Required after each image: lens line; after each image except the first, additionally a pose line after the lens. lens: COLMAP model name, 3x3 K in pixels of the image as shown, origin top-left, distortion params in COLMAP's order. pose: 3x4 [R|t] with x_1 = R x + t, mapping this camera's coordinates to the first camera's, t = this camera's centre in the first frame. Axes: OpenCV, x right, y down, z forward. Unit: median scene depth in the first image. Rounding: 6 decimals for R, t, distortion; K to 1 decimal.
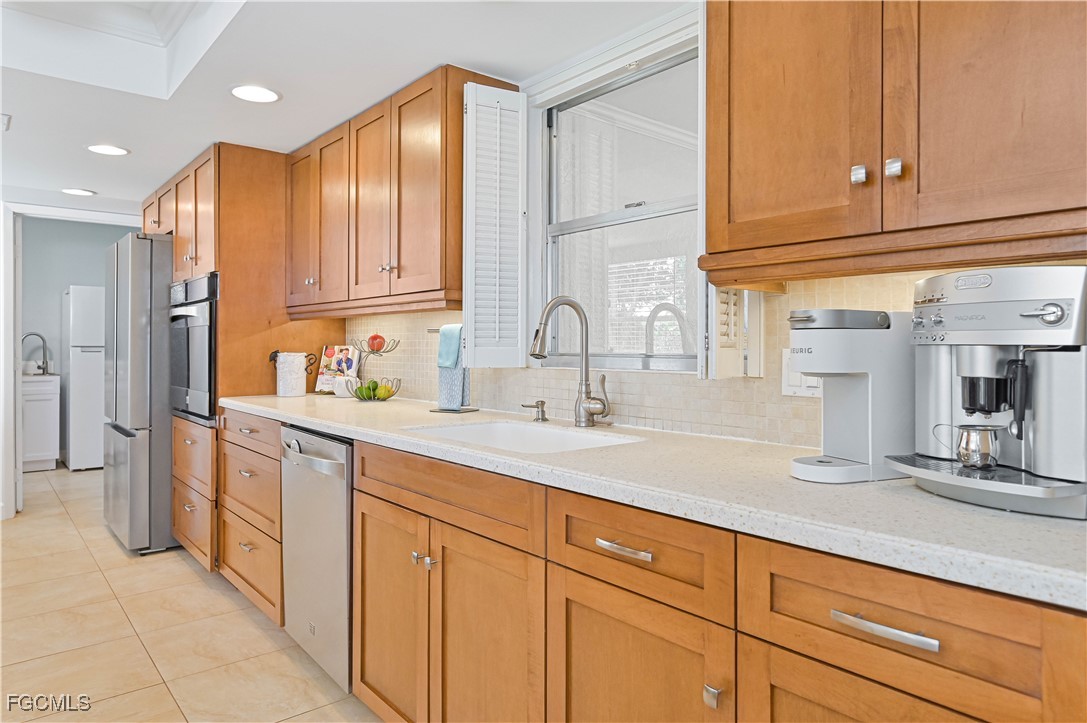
lens RADIAL K [[680.6, 0, 539.6], [0, 680.6, 350.5], [0, 0, 1]] dist [-0.001947, 0.000887]
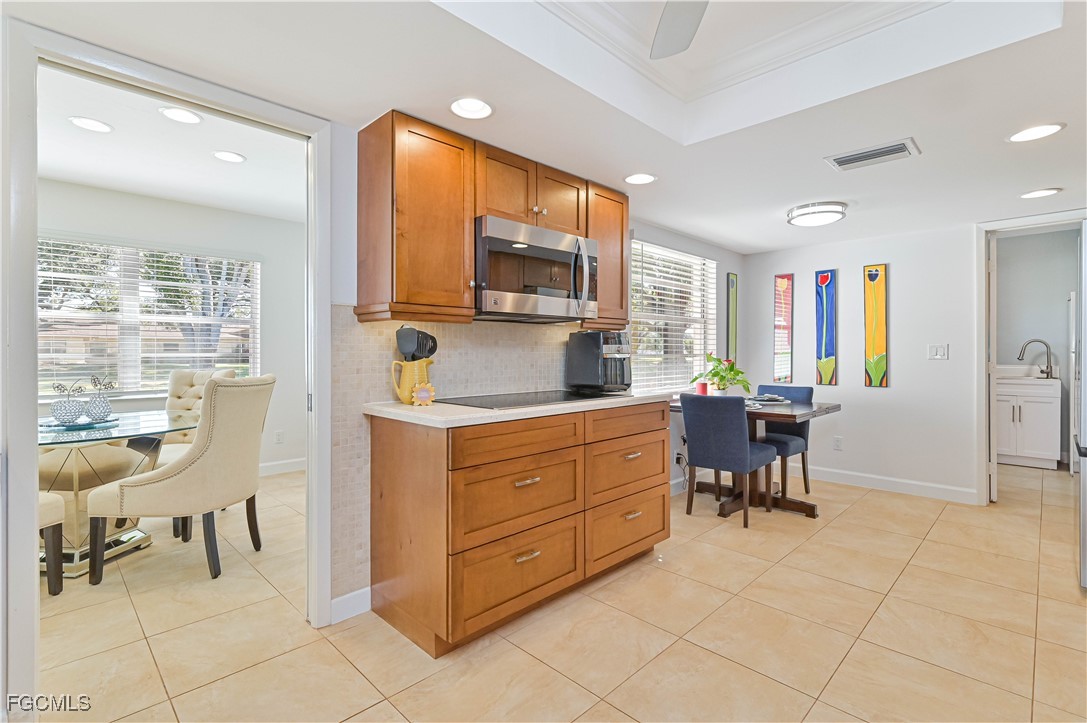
lens RADIAL K [[501.0, 0, 544.8], [0, 501.0, 353.4], [0, 0, 1]] dist [0.012088, 0.000046]
pose [[0.095152, -0.000483, -0.995463, -0.013105], [-0.003531, 0.999993, -0.000823, -0.000412], [0.995457, 0.003593, 0.095149, 0.145530]]
